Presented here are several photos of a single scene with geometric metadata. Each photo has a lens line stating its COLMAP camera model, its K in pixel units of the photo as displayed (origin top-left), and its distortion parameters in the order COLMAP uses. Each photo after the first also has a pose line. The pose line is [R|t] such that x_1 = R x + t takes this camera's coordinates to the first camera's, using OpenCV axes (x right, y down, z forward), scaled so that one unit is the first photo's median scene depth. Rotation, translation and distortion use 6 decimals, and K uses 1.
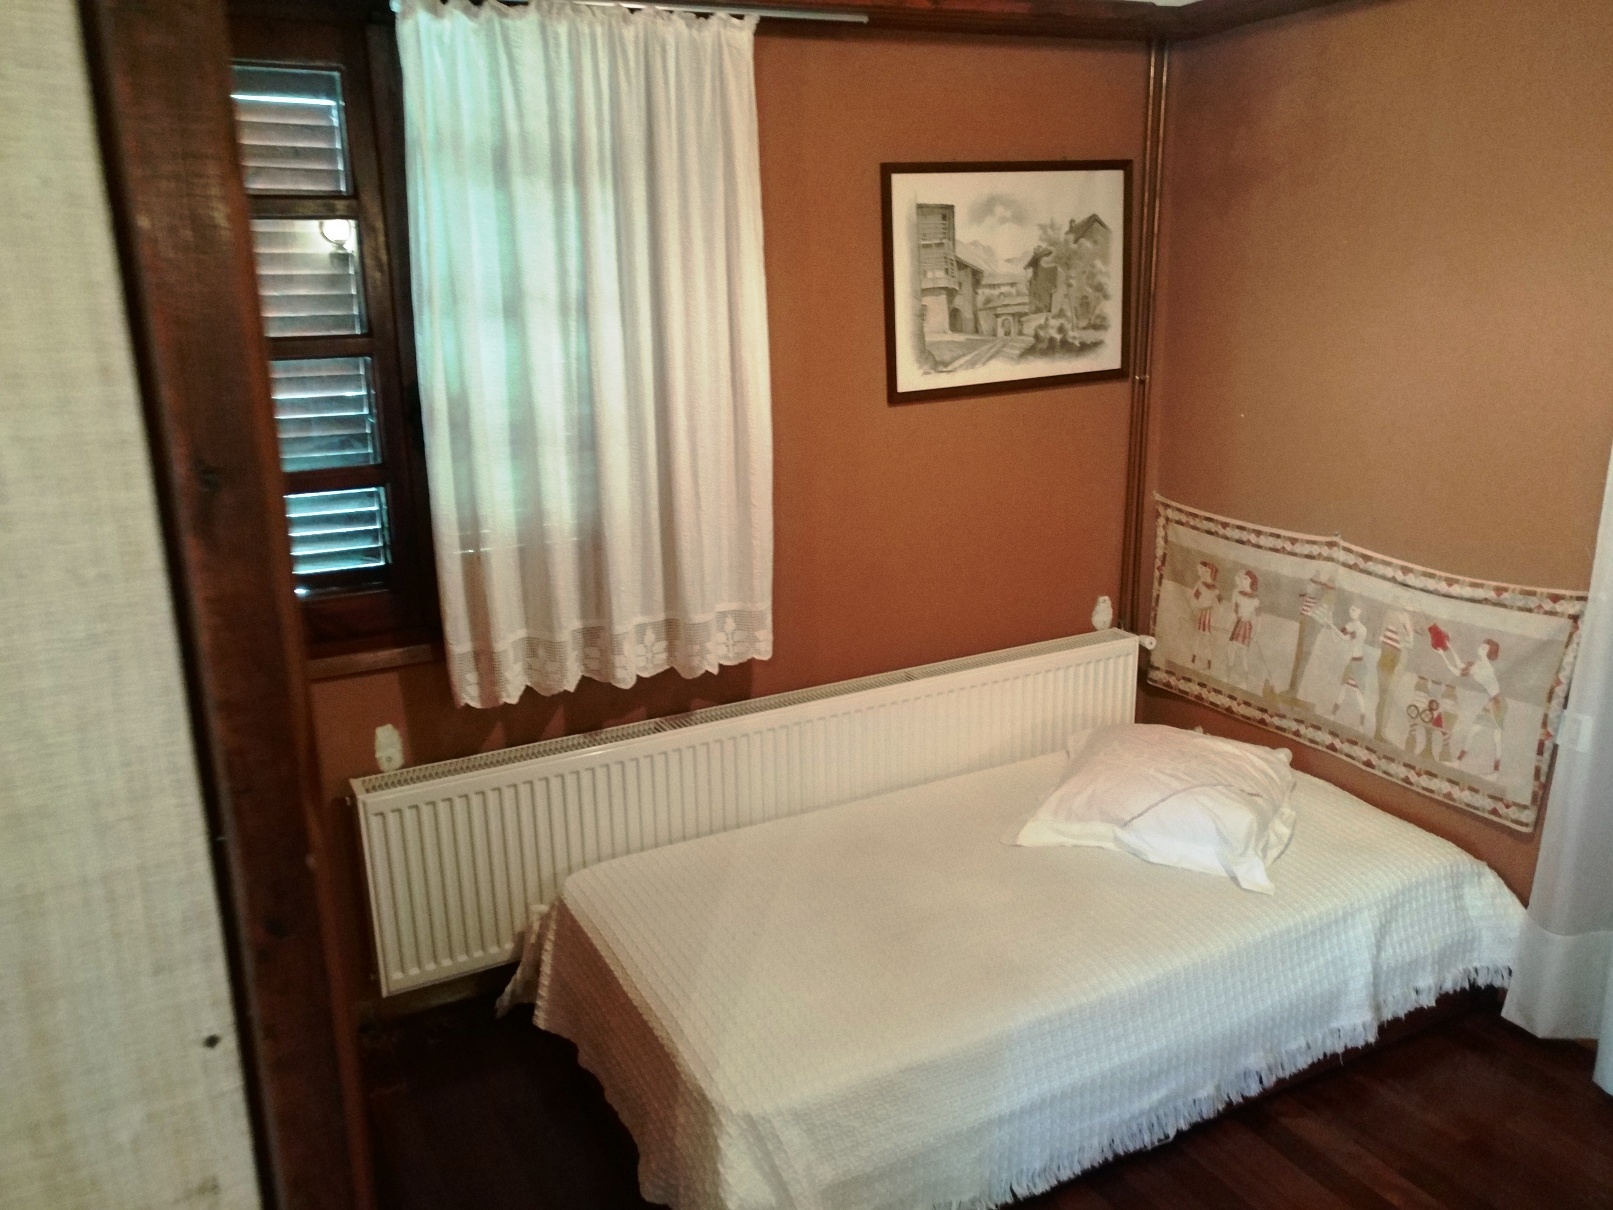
lens RADIAL K [[1281.5, 0, 810.7], [0, 1281.5, 605.7], [0, 0, 1]] dist [0.021392, 0.020384]
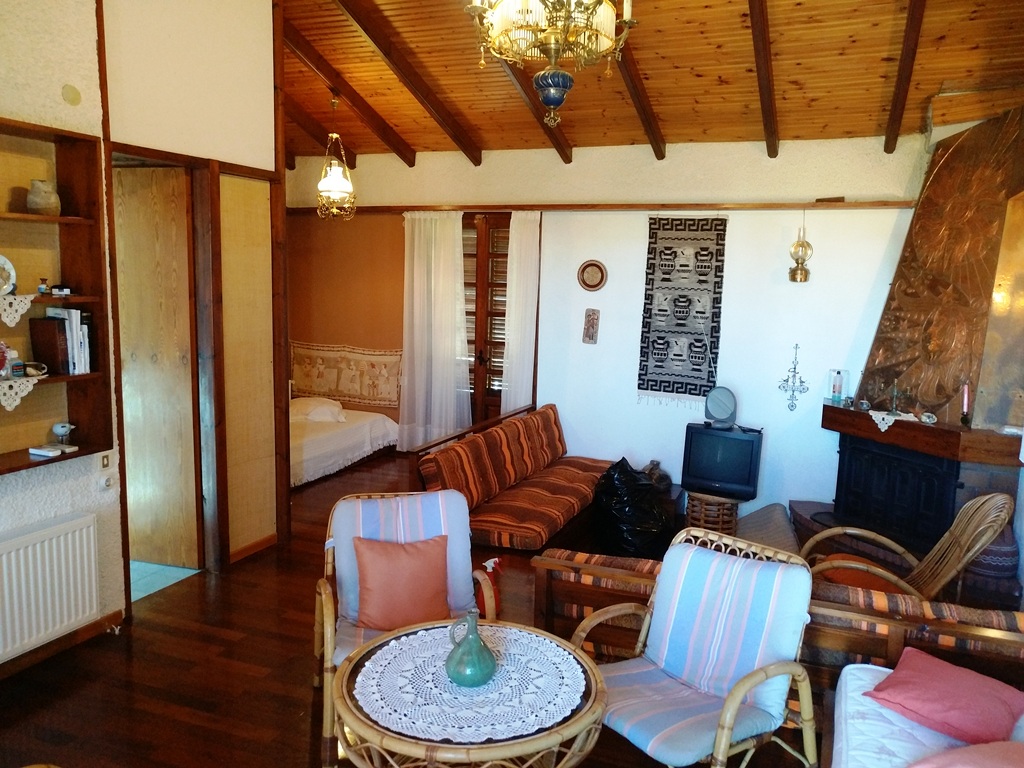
lens RADIAL K [[813.6, 0, 513.5], [0, 813.6, 384.6], [0, 0, 1]] dist [0.021392, 0.020384]
pose [[0.766887, -0.046863, 0.640069, -0.786410], [0.123889, 0.989382, -0.075998, 0.319927], [-0.629711, 0.137579, 0.764550, -1.184972]]
